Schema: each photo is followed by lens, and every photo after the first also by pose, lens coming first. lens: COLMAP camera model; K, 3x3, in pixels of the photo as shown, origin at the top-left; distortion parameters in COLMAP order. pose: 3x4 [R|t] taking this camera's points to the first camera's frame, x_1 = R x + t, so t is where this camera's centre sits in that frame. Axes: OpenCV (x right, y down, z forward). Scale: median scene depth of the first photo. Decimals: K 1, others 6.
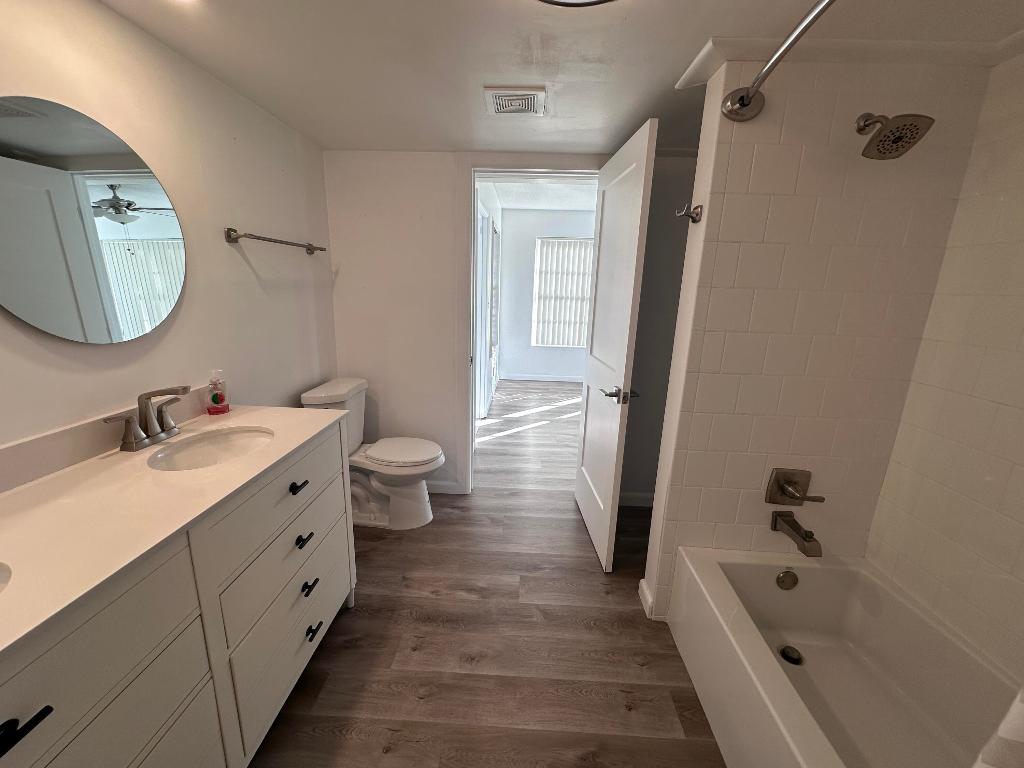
lens RADIAL K [[410.7, 0, 508.9], [0, 410.7, 385.2], [0, 0, 1]] dist [-0.002928, -0.000055]
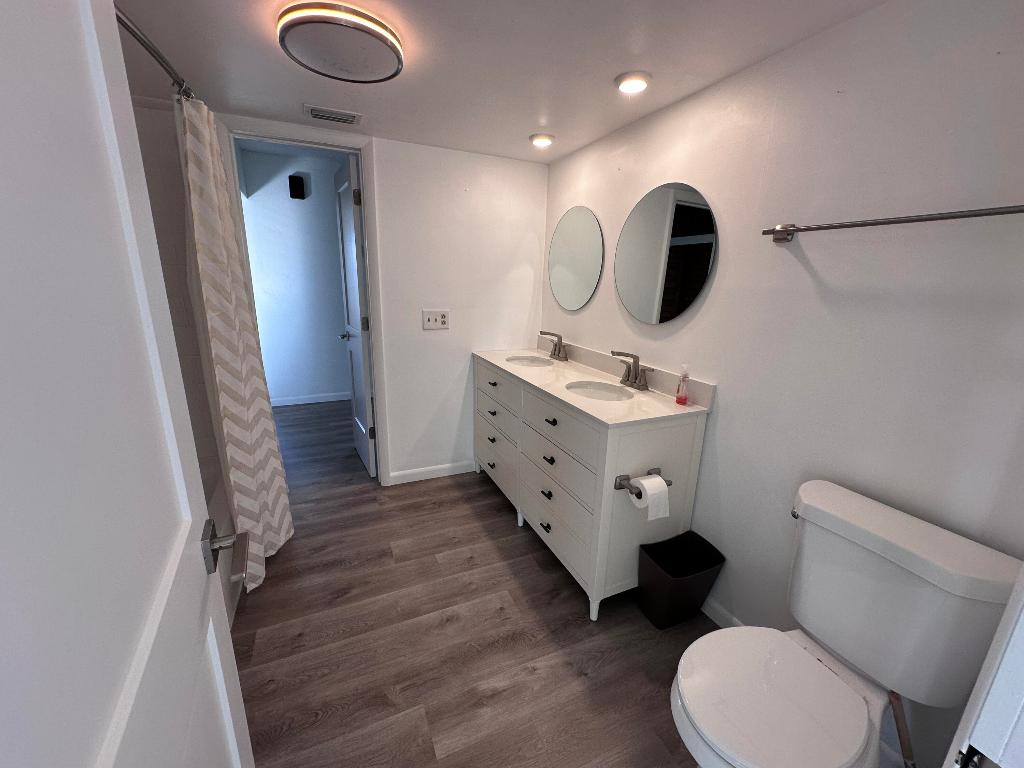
lens RADIAL K [[410.7, 0, 508.9], [0, 410.7, 385.2], [0, 0, 1]] dist [-0.002928, -0.000055]
pose [[-0.892846, 0.058247, -0.446579, 0.205833], [-0.156612, 0.889557, 0.429139, -0.361147], [0.422254, 0.453095, -0.785116, 1.551028]]
